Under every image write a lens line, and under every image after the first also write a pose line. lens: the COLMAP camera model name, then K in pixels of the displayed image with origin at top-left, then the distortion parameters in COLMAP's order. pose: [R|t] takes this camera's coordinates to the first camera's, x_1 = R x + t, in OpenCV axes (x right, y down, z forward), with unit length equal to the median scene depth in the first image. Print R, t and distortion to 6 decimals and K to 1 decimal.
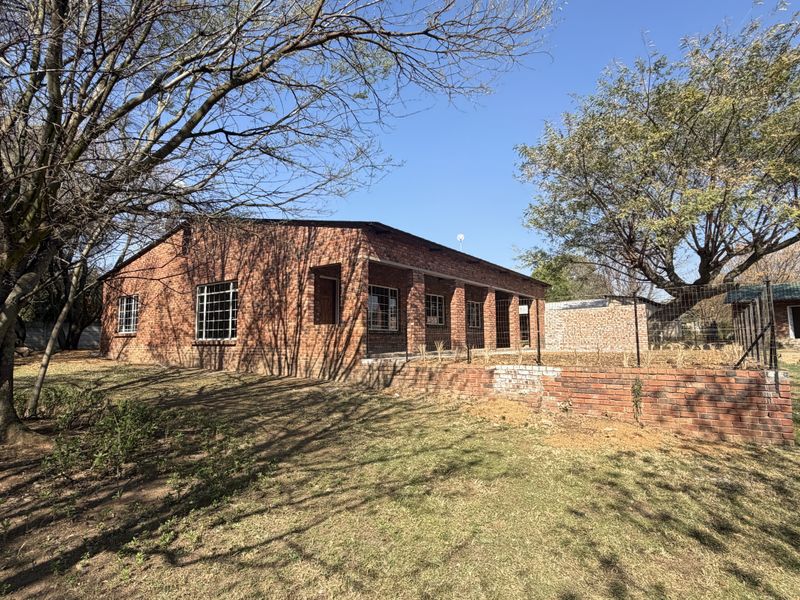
lens RADIAL K [[425.4, 0, 397.7], [0, 425.4, 301.7], [0, 0, 1]] dist [0.001083, 0.000154]
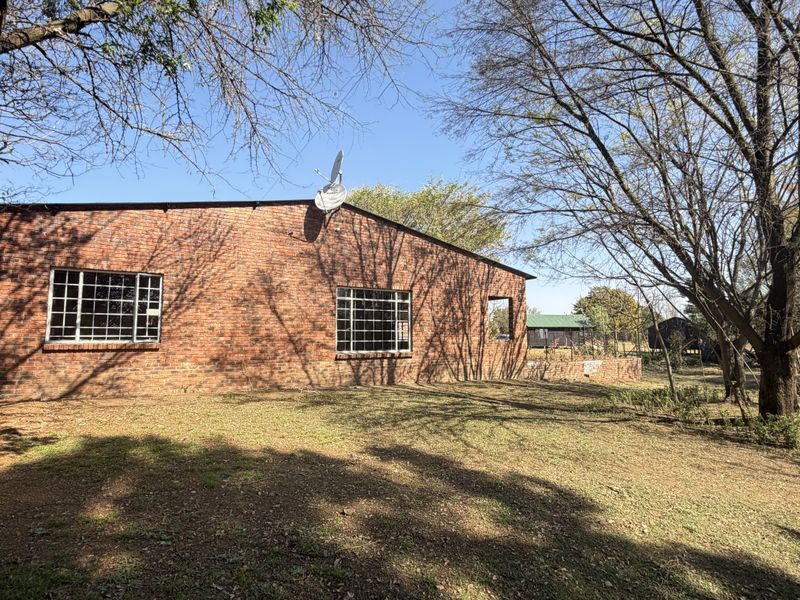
lens RADIAL K [[425.4, 0, 395.9], [0, 425.4, 298.5], [0, 0, 1]] dist [0.001083, 0.000154]
pose [[0.379859, 0.081406, 0.921455, -1.541706], [-0.094349, 0.994335, -0.048951, 0.019340], [-0.920220, -0.068344, 0.385388, 0.760393]]
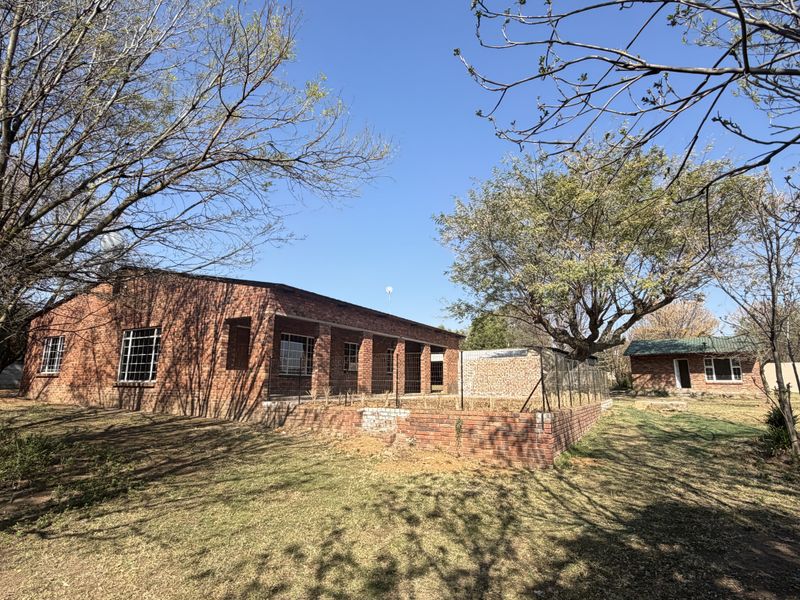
lens RADIAL K [[425.4, 0, 398.1], [0, 425.4, 301.1], [0, 0, 1]] dist [0.001083, 0.000154]
pose [[0.994439, 0.035423, 0.099181, 0.138863], [-0.025282, 0.994494, -0.101697, -0.023896], [-0.102238, 0.098624, 0.989859, -0.179137]]
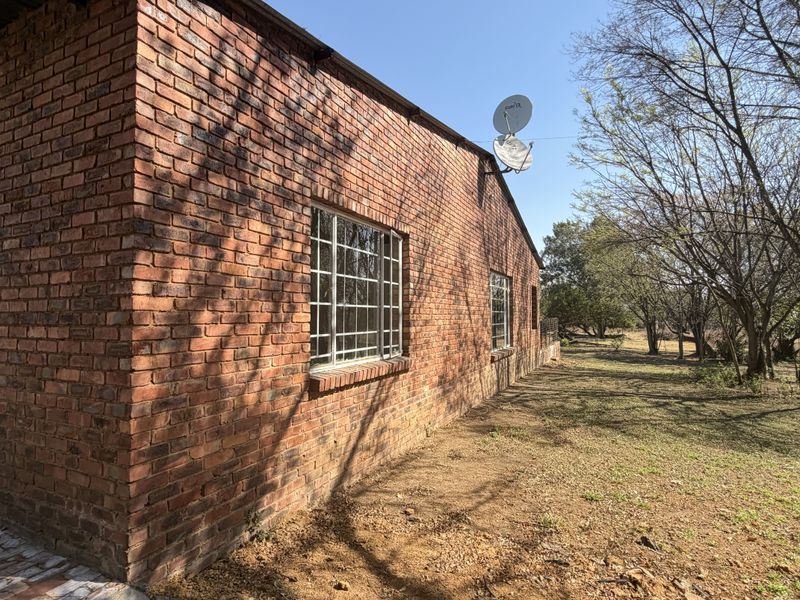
lens RADIAL K [[425.4, 0, 399.4], [0, 425.4, 297.7], [0, 0, 1]] dist [0.001083, 0.000154]
pose [[-0.178235, 0.040883, 0.983138, -1.404536], [-0.101020, 0.993097, -0.059612, 0.073413], [-0.978789, -0.109941, -0.172875, 1.617535]]
